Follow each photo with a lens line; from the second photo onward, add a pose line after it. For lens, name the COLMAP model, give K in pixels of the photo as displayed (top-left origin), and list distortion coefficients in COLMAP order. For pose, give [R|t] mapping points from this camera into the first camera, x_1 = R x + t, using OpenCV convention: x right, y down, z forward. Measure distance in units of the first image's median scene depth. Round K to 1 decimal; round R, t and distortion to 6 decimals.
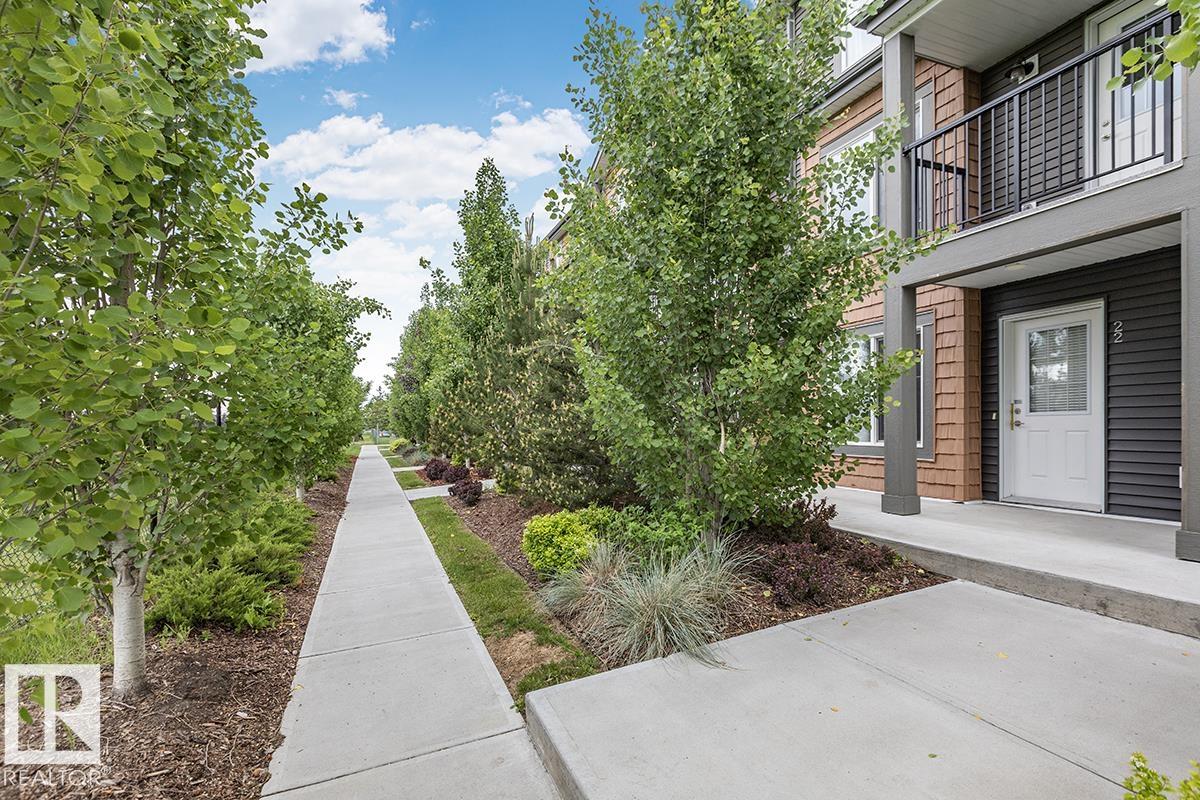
lens RADIAL K [[561.1, 0, 600.3], [0, 561.1, 416.0], [0, 0, 1]] dist [0.020883, -0.000275]
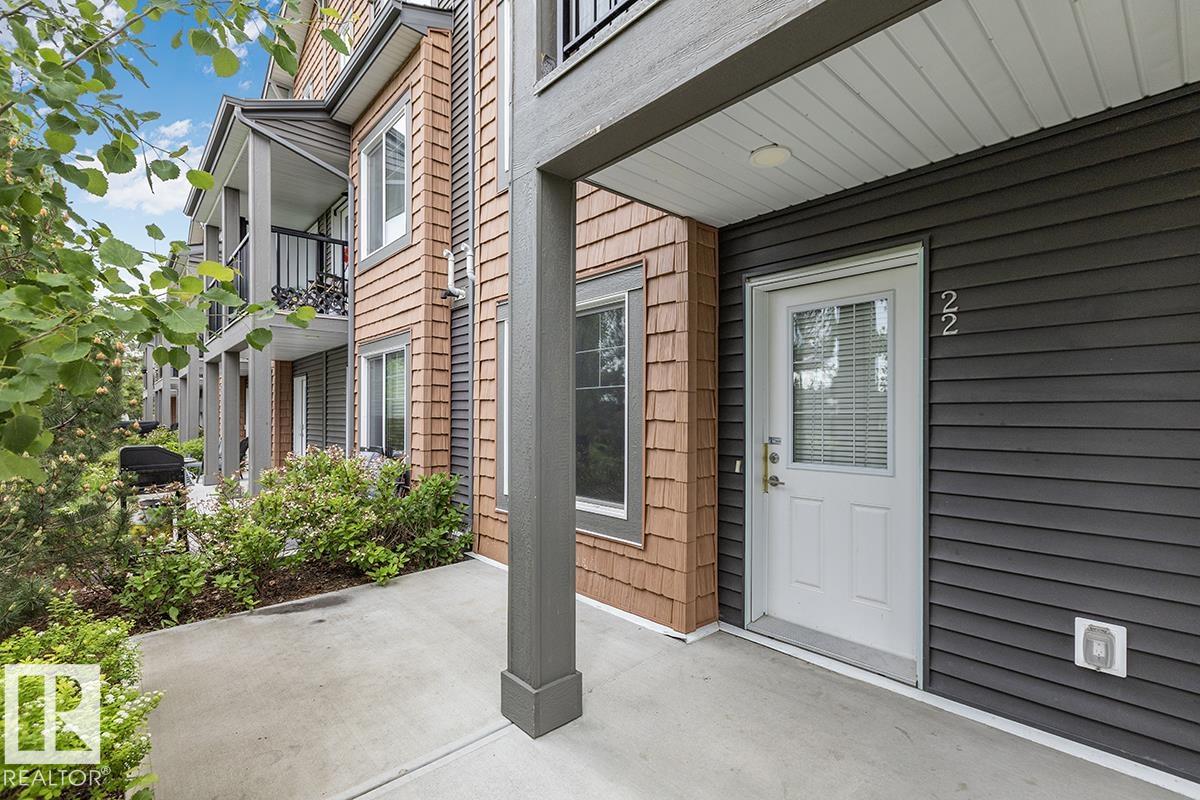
lens RADIAL K [[547.2, 0, 600.0], [0, 547.2, 388.0], [0, 0, 1]] dist [0.000333, -0.000211]
pose [[0.945232, 0.029178, 0.325094, 0.411443], [-0.017662, 0.999109, -0.038319, -0.052175], [-0.325922, 0.030479, 0.944905, 0.565151]]
